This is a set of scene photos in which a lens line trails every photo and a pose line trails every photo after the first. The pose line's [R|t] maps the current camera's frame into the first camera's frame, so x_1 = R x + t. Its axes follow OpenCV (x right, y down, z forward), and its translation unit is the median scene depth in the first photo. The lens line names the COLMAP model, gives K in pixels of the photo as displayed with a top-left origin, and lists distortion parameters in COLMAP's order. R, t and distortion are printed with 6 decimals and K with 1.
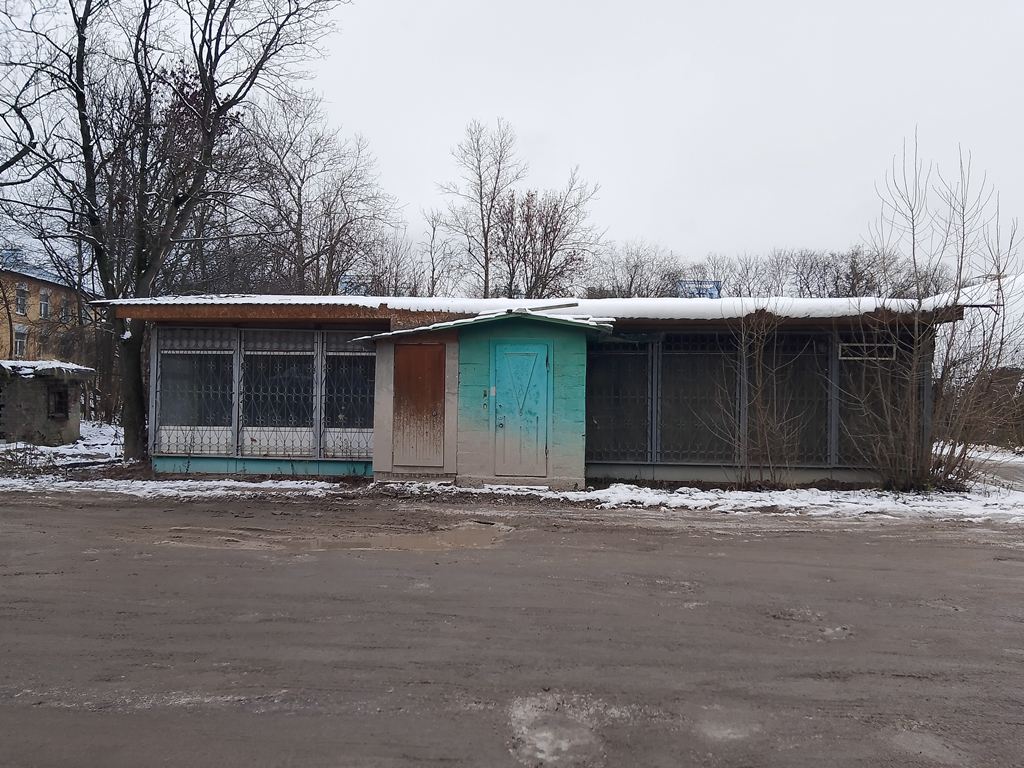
lens RADIAL K [[809.0, 0, 510.7], [0, 809.0, 382.4], [0, 0, 1]] dist [0.017038, 0.004931]
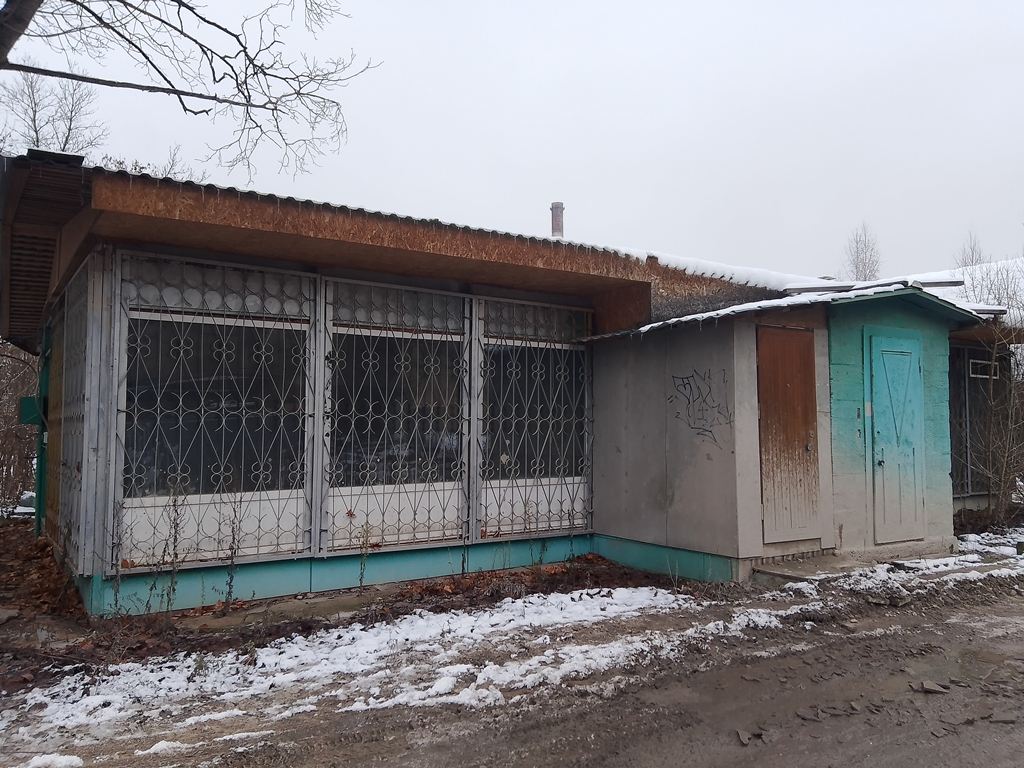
lens RADIAL K [[809.0, 0, 511.9], [0, 809.0, 386.2], [0, 0, 1]] dist [0.017038, 0.004931]
pose [[0.796758, 0.020174, 0.603961, -0.531757], [-0.000487, 0.999464, -0.032743, 0.011881], [-0.604298, 0.025794, 0.796341, 0.569802]]
